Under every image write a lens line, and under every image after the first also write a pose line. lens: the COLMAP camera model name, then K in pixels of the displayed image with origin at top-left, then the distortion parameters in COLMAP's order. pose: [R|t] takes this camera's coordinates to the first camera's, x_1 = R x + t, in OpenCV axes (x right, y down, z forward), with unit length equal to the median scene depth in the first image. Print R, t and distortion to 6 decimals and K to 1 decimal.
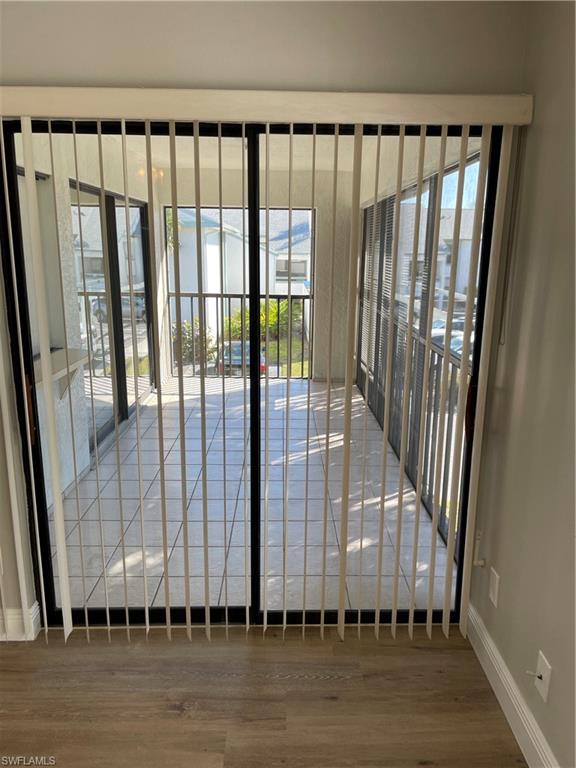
lens RADIAL K [[589.3, 0, 290.4], [0, 589.3, 381.8], [0, 0, 1]] dist [0.087620, -0.118276]
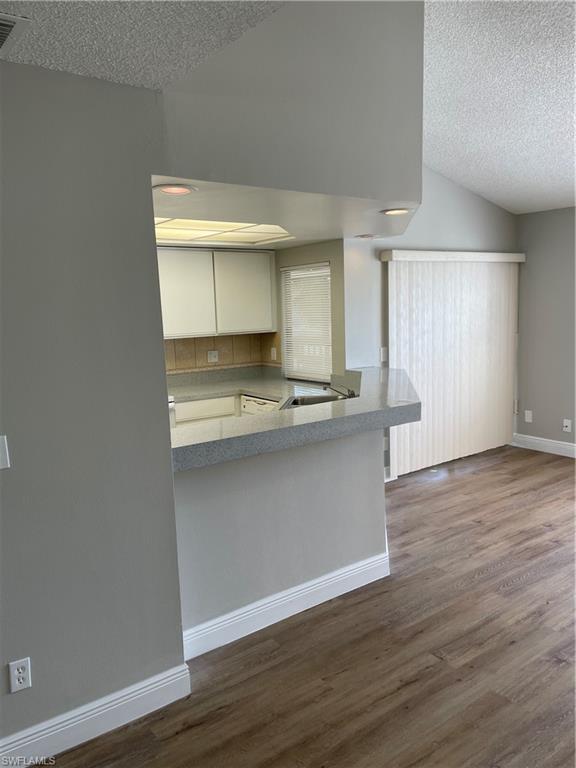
lens RADIAL K [[589.3, 0, 290.7], [0, 589.3, 388.0], [0, 0, 1]] dist [0.087620, -0.118276]
pose [[0.817320, -0.120413, 0.563462, -2.386522], [0.174601, 0.983698, -0.043045, 0.142760], [-0.549093, 0.133562, 0.825020, -0.819465]]
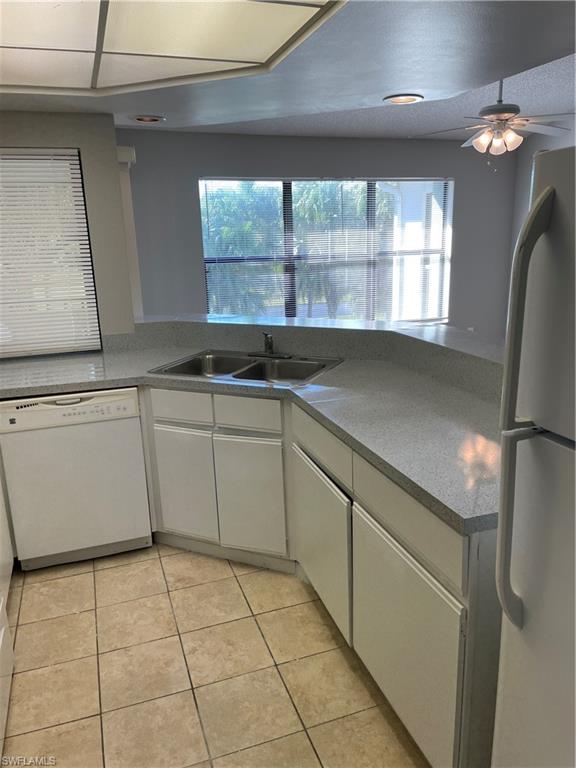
lens RADIAL K [[589.3, 0, 293.5], [0, 589.3, 385.4], [0, 0, 1]] dist [0.087620, -0.118276]
pose [[-0.309078, -0.241208, 0.919940, -2.497842], [0.240784, 0.915940, 0.321057, -0.264858], [-0.920051, 0.320738, -0.225018, 1.102559]]
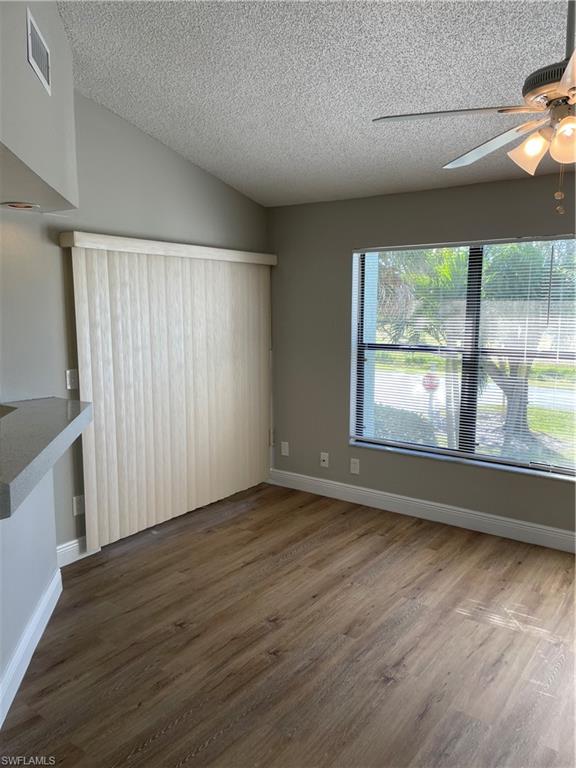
lens RADIAL K [[589.3, 0, 294.1], [0, 589.3, 384.5], [0, 0, 1]] dist [0.087620, -0.118276]
pose [[0.610117, -0.116990, 0.783626, -1.605943], [0.191651, 0.981460, -0.002690, 0.109396], [-0.768783, 0.151824, 0.621227, -0.595252]]
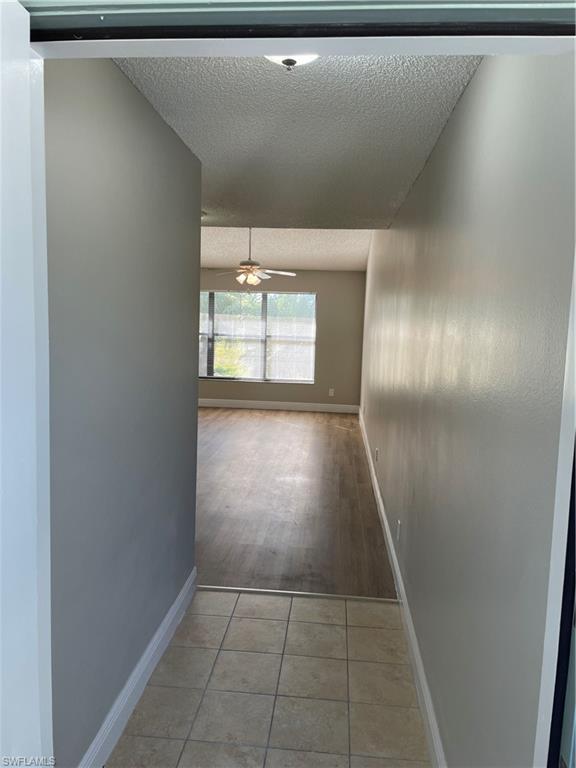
lens RADIAL K [[589.3, 0, 291.6], [0, 589.3, 389.7], [0, 0, 1]] dist [0.087620, -0.118276]
pose [[0.112918, -0.127363, 0.985408, -4.656672], [0.205661, 0.973269, 0.102228, 0.196981], [-0.972087, 0.191116, 0.136093, -1.083773]]
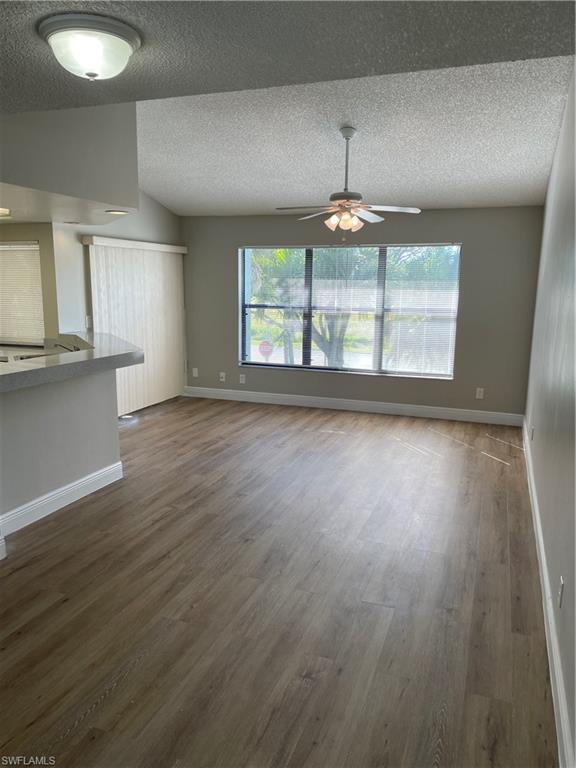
lens RADIAL K [[589.3, 0, 288.9], [0, 589.3, 387.9], [0, 0, 1]] dist [0.087620, -0.118276]
pose [[0.367758, -0.171994, 0.913878, -3.129987], [0.209619, 0.972786, 0.098727, 0.210388], [-0.905988, 0.155259, 0.393803, -1.079808]]
